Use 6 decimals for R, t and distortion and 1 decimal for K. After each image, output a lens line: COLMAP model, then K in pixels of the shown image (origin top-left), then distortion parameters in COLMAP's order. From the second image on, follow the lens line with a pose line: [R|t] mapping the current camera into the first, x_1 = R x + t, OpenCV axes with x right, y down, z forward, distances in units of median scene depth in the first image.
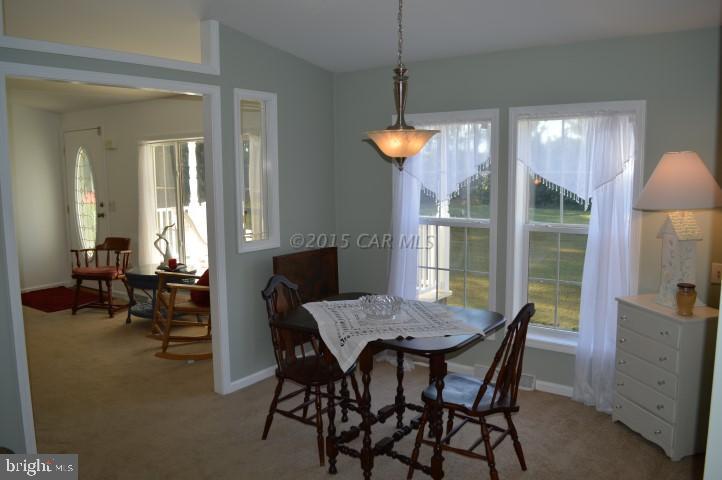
lens RADIAL K [[579.6, 0, 359.8], [0, 579.6, 239.8], [0, 0, 1]] dist [-0.057460, -0.003158]
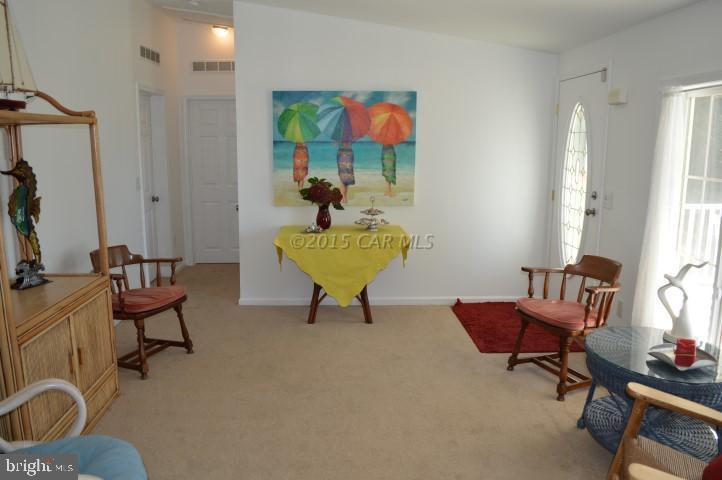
lens RADIAL K [[579.6, 0, 359.4], [0, 579.6, 241.2], [0, 0, 1]] dist [-0.057460, -0.003158]
pose [[0.621583, 0.155054, -0.767850, -0.136586], [-0.114102, 0.987682, 0.107078, -0.055866], [0.774994, 0.021055, 0.631618, 0.455586]]
